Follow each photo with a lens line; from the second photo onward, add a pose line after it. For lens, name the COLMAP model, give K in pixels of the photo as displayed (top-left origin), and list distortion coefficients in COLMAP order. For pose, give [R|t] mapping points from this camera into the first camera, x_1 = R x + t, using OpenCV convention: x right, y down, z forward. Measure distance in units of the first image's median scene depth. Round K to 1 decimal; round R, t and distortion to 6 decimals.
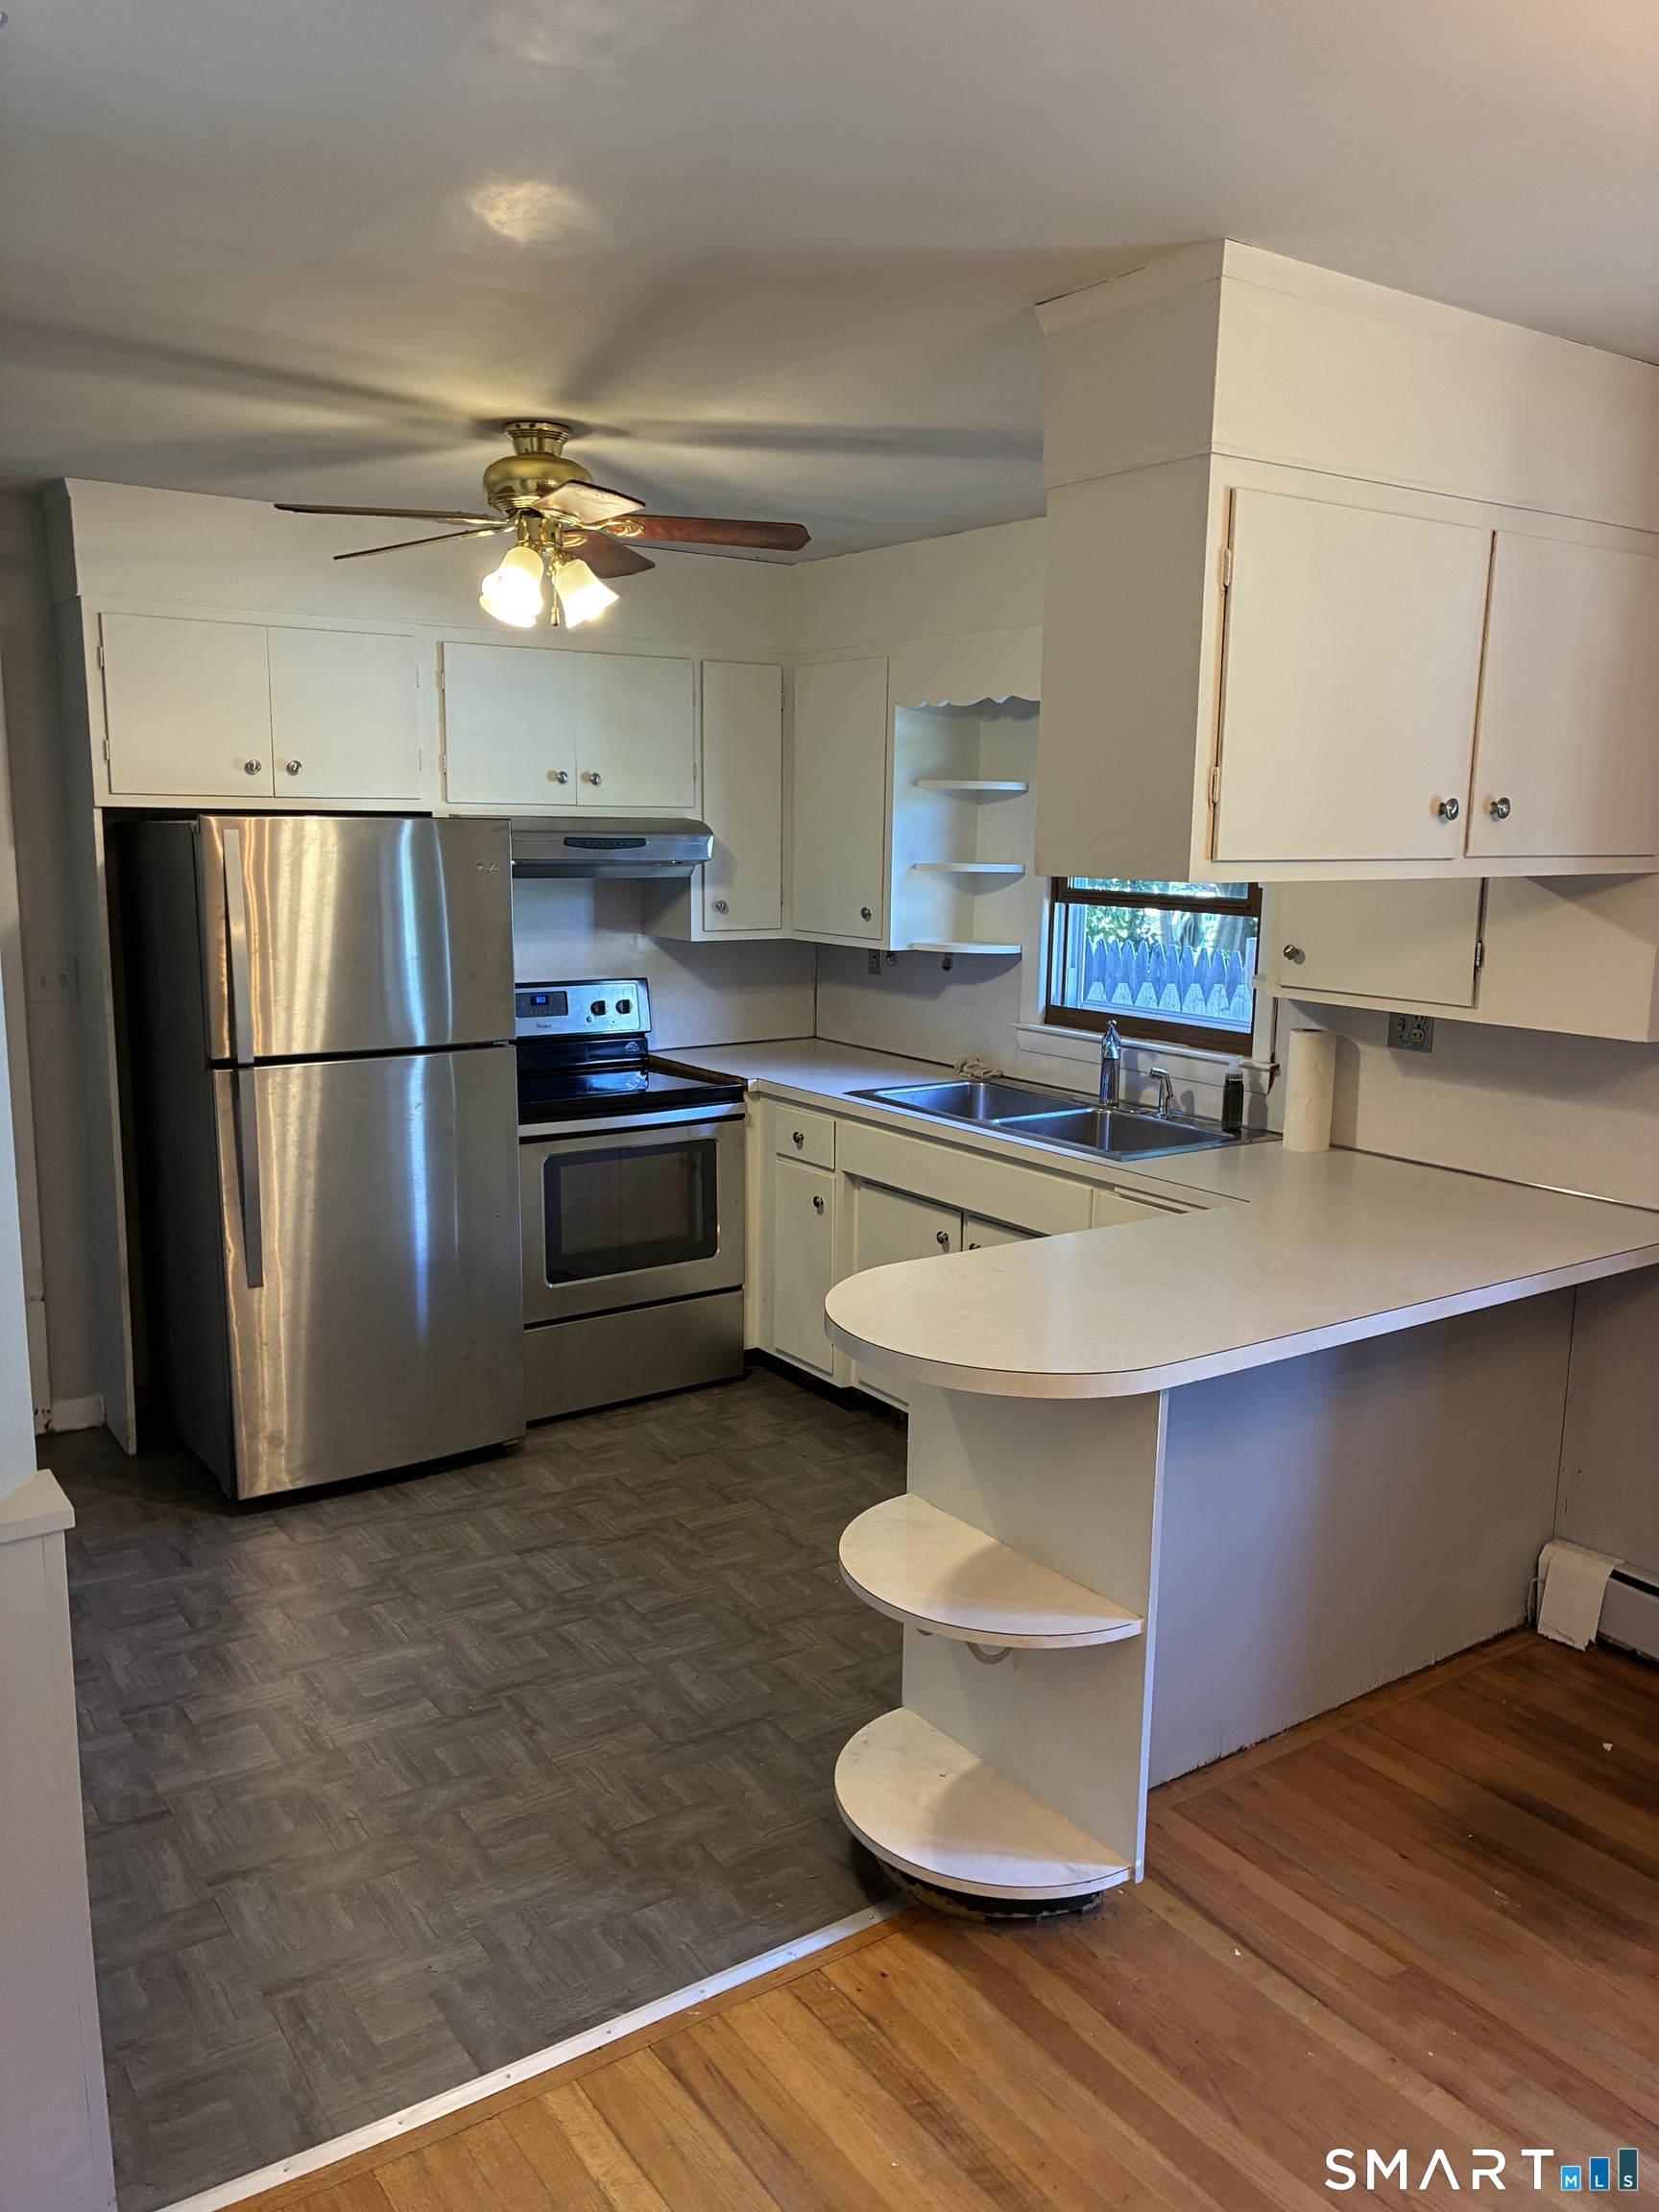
lens RADIAL K [[1678.0, 0, 829.5], [0, 1678.0, 1098.6], [0, 0, 1]] dist [0.056861, -0.066604]
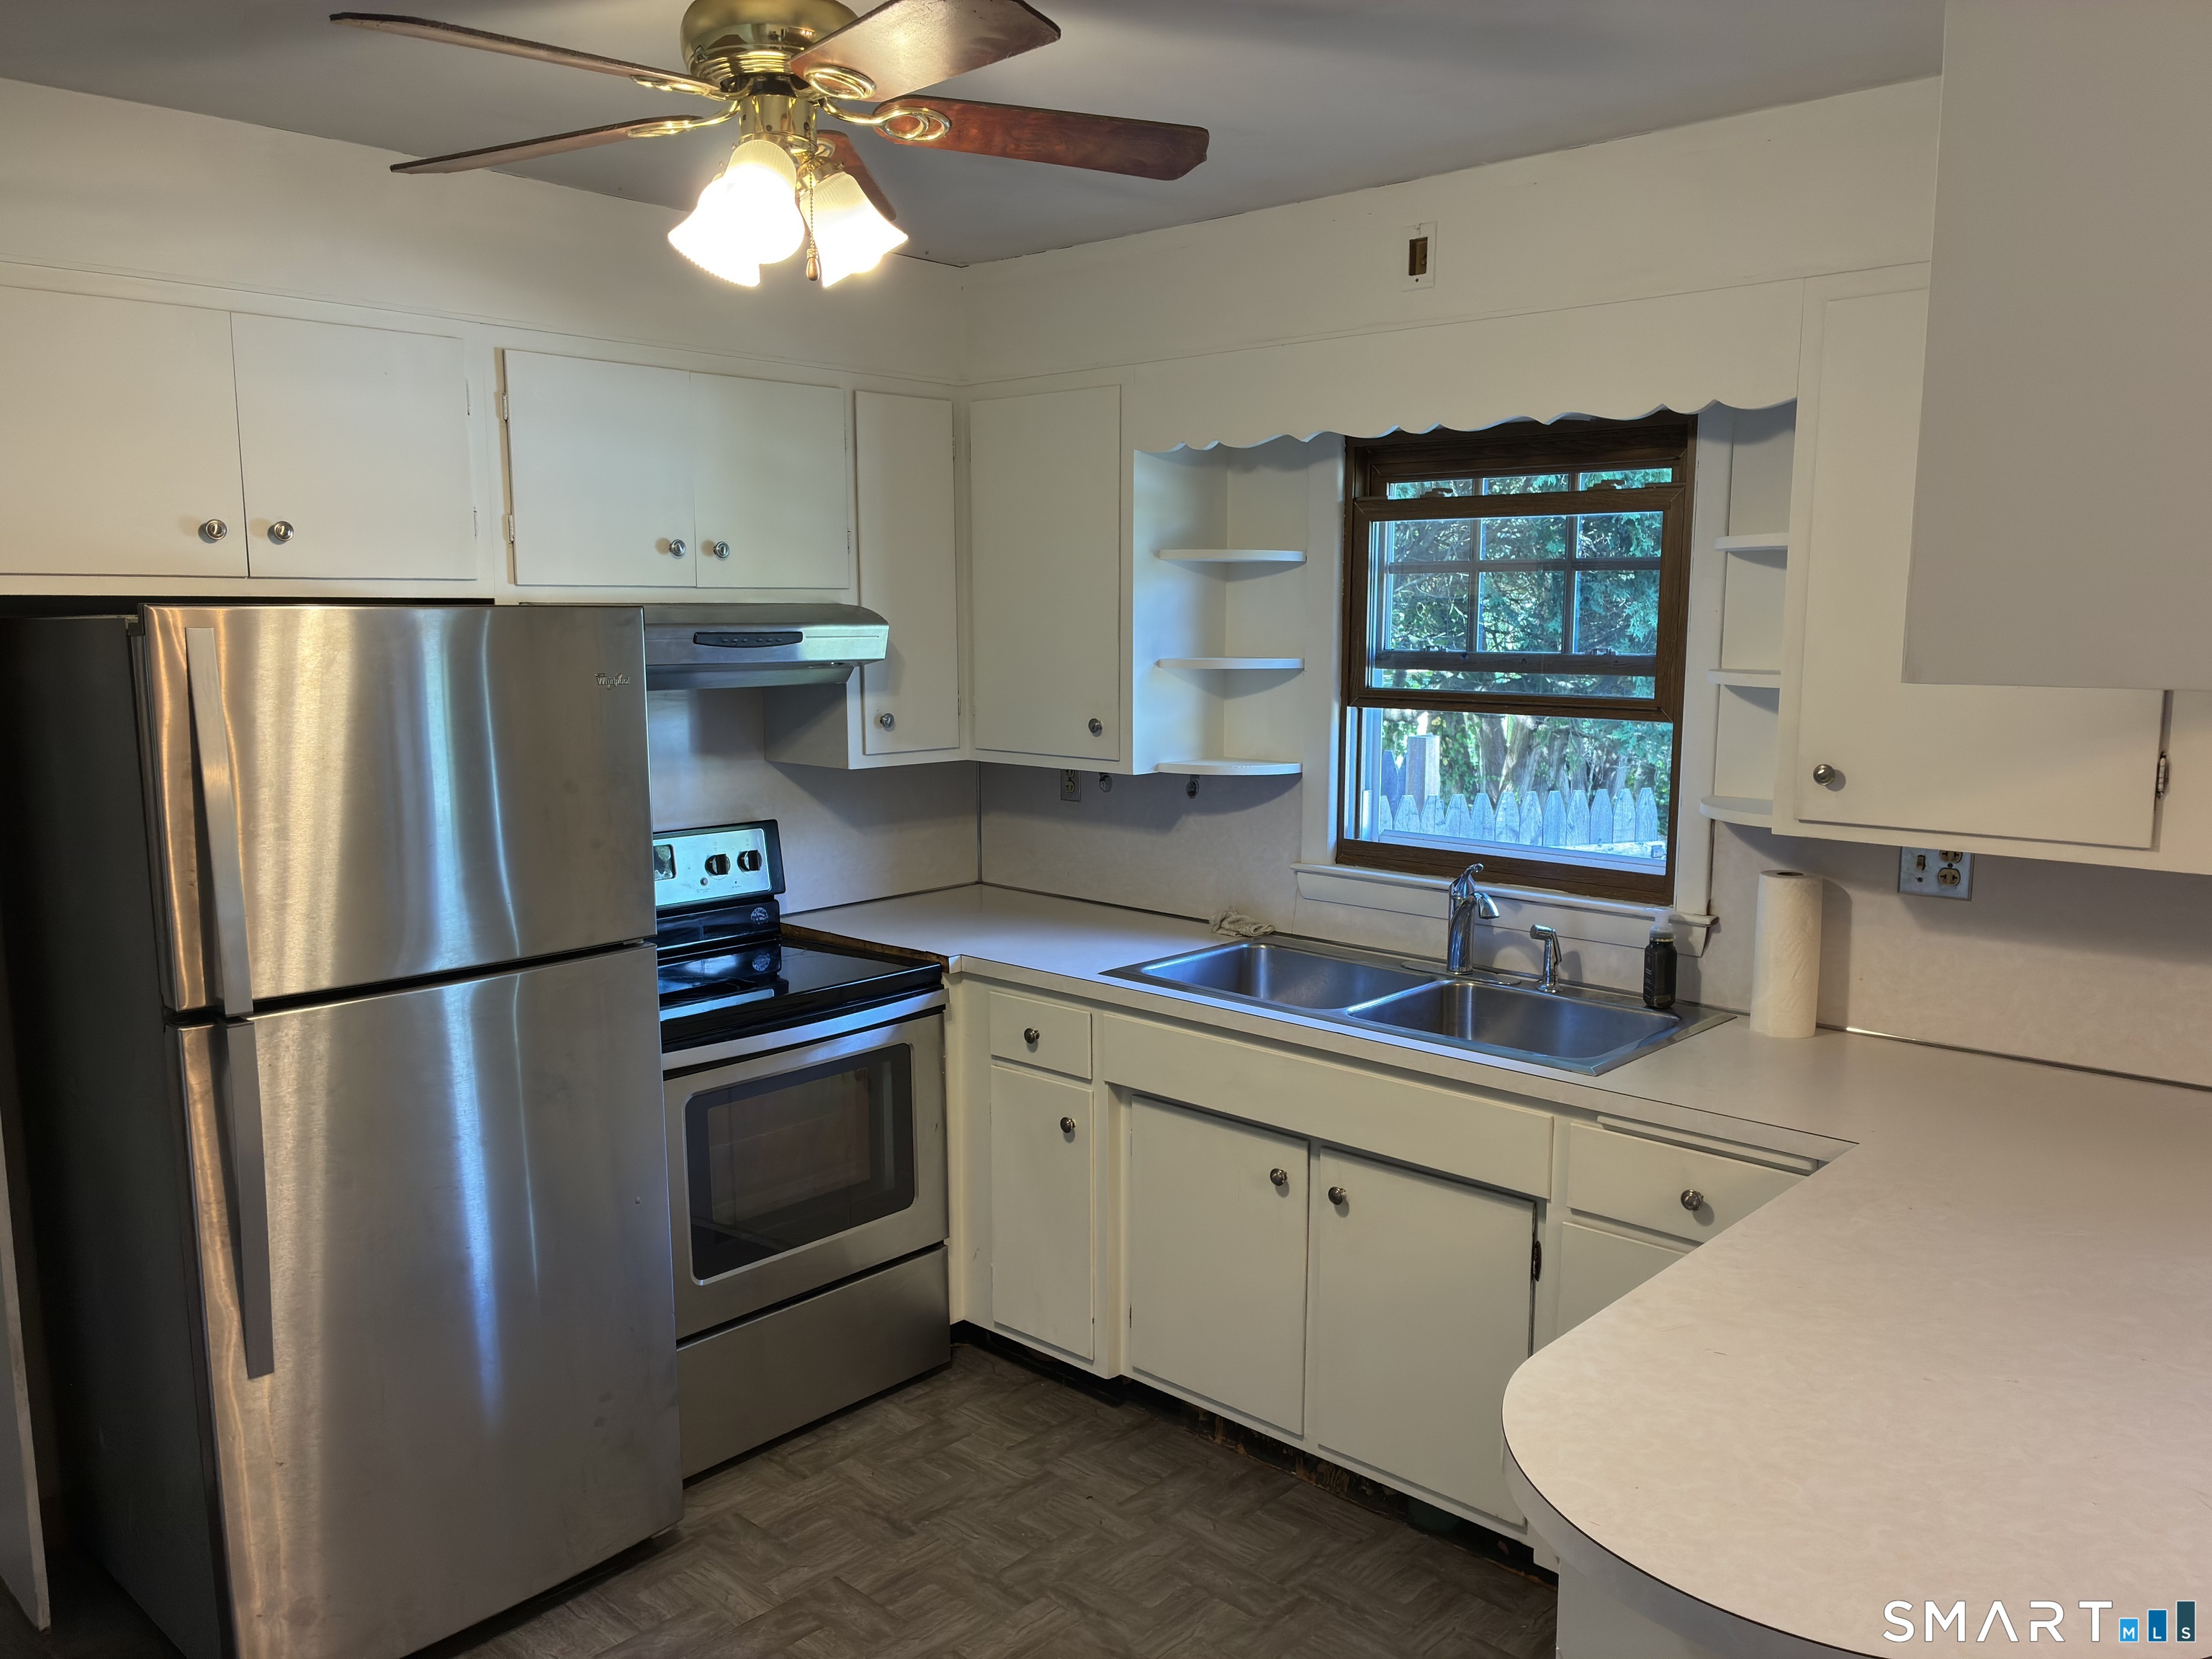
lens RADIAL K [[1678.0, 0, 1110.1], [0, 1678.0, 840.4], [0, 0, 1]] dist [0.056861, -0.066604]
pose [[0.977577, -0.042482, 0.206251, -0.131392], [0.048118, 0.998591, -0.022382, -0.043470], [-0.205009, 0.031805, 0.978243, 0.274149]]
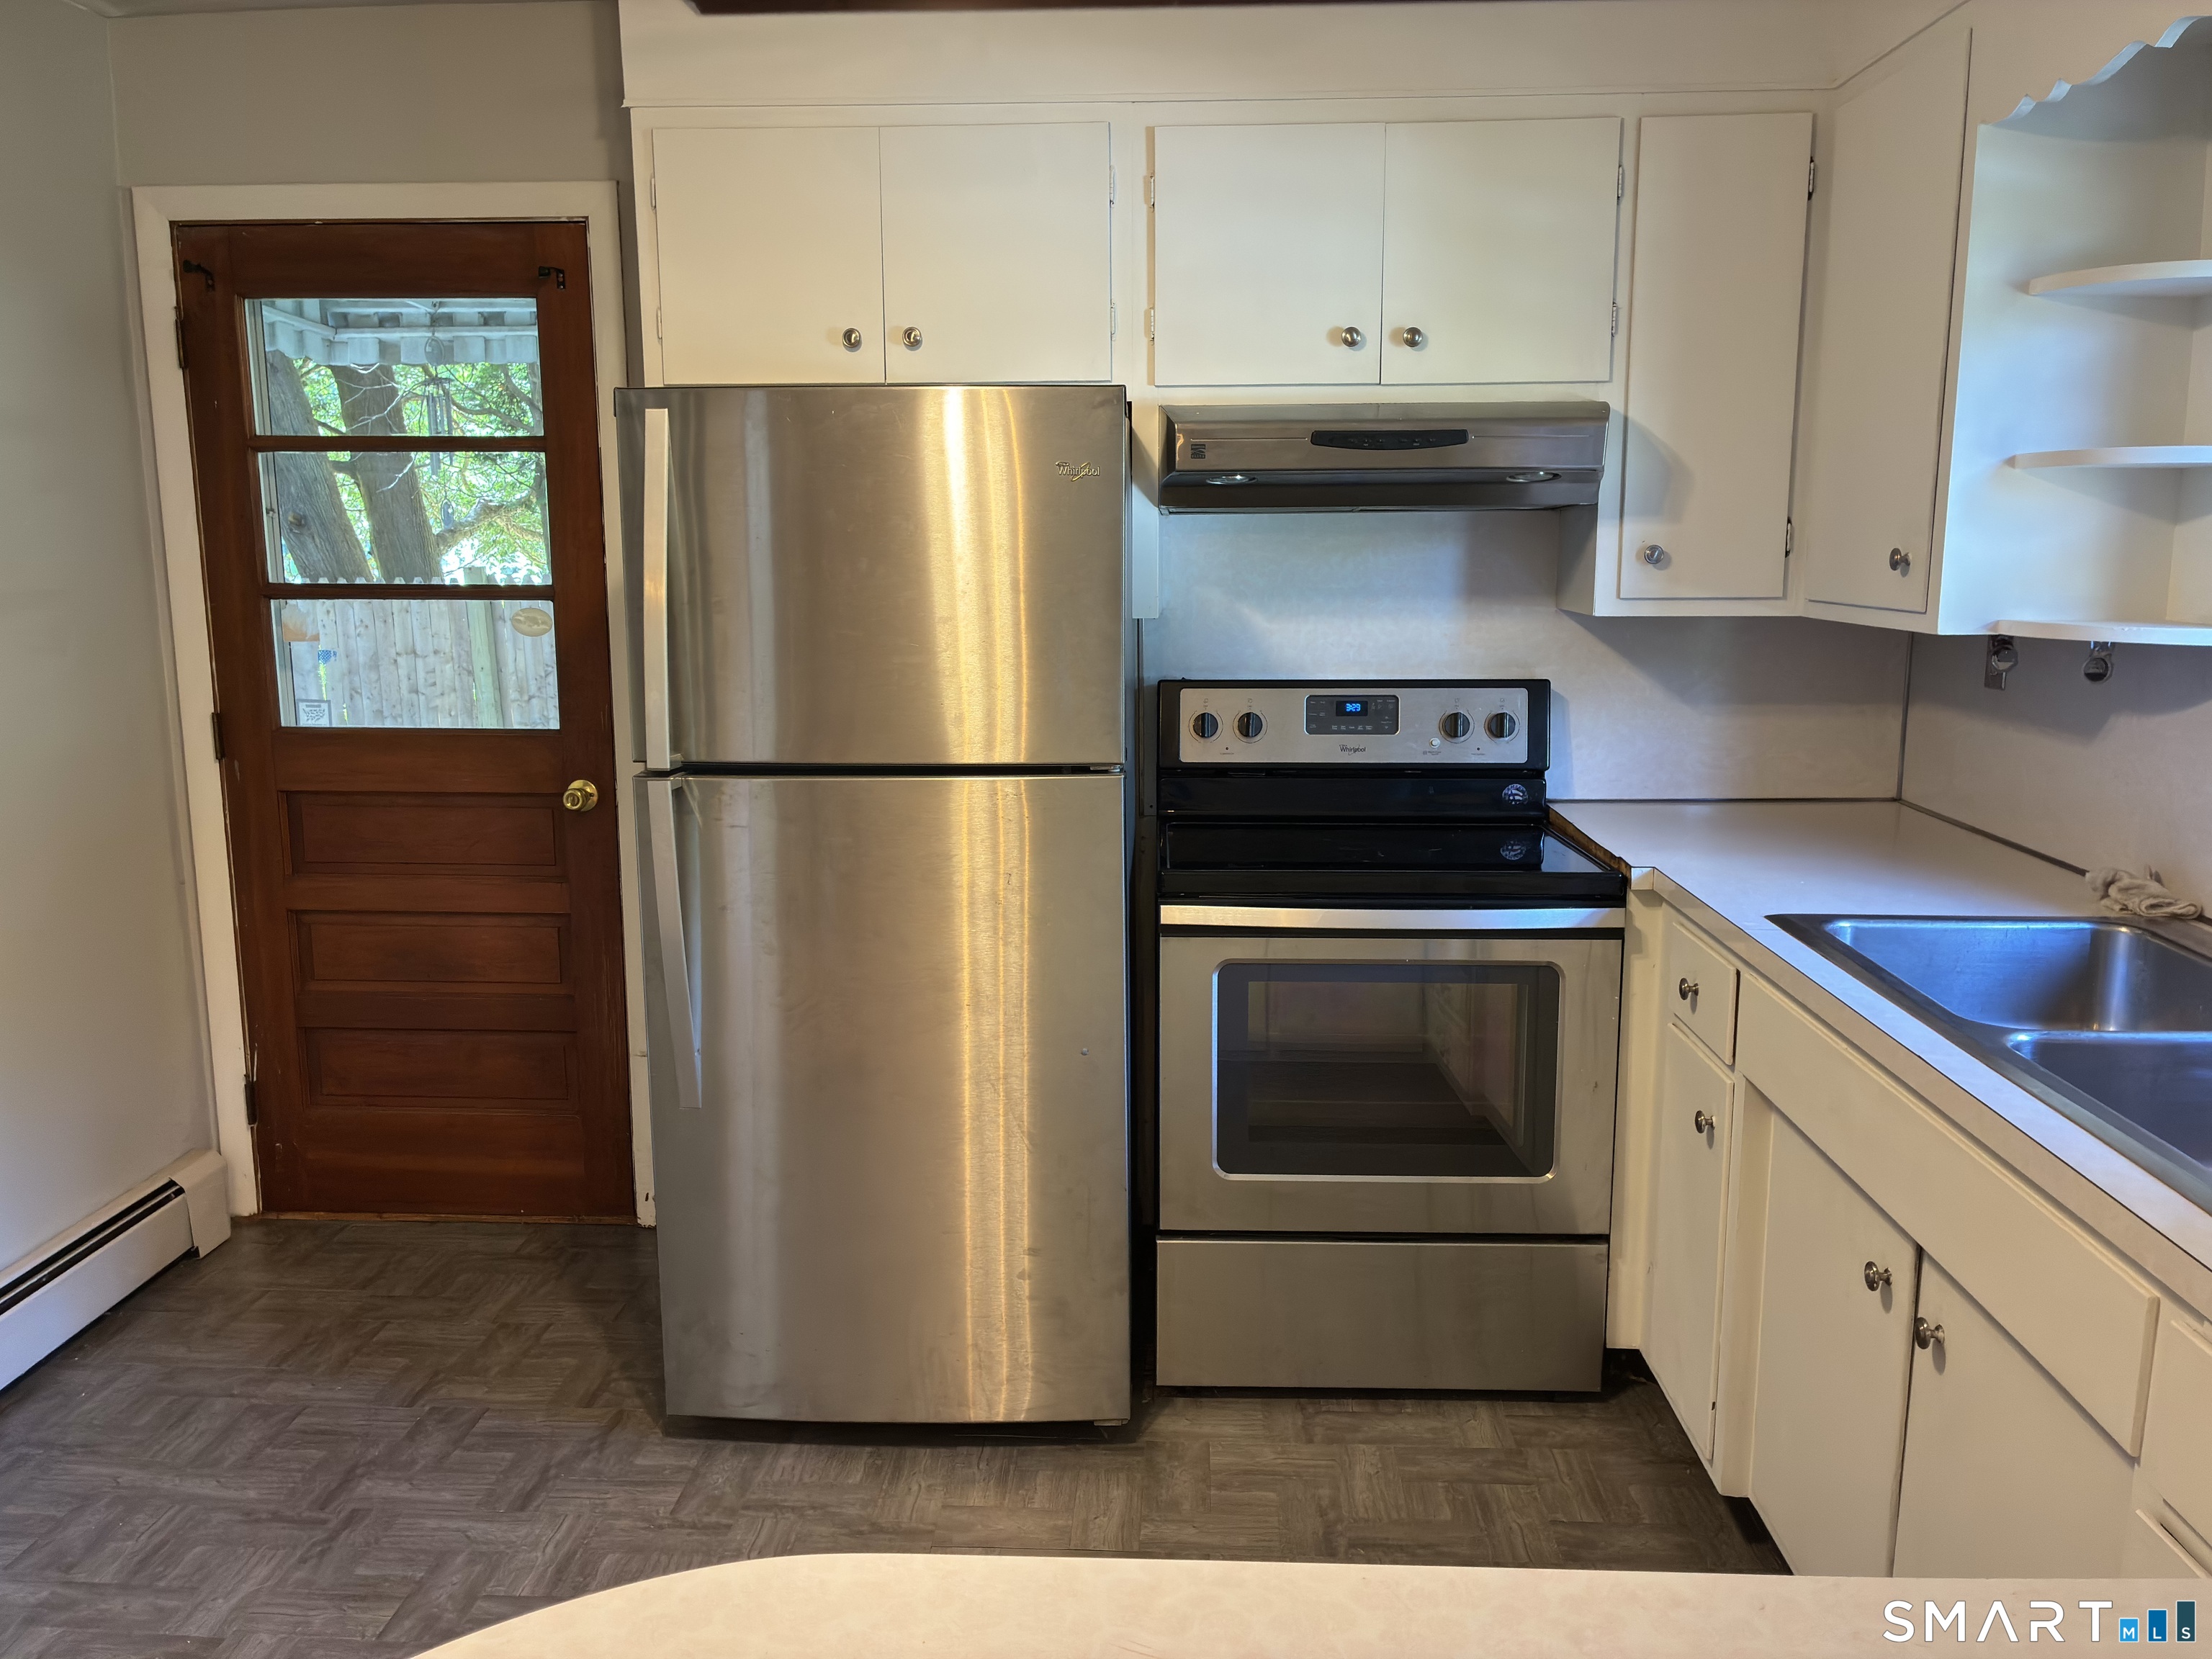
lens RADIAL K [[1678.0, 0, 1106.4], [0, 1678.0, 808.5], [0, 0, 1]] dist [0.056861, -0.066604]
pose [[0.792584, 0.082734, -0.604124, 0.148985], [-0.087374, 0.995938, 0.021761, -0.027909], [0.603471, 0.035537, 0.796593, 0.468916]]
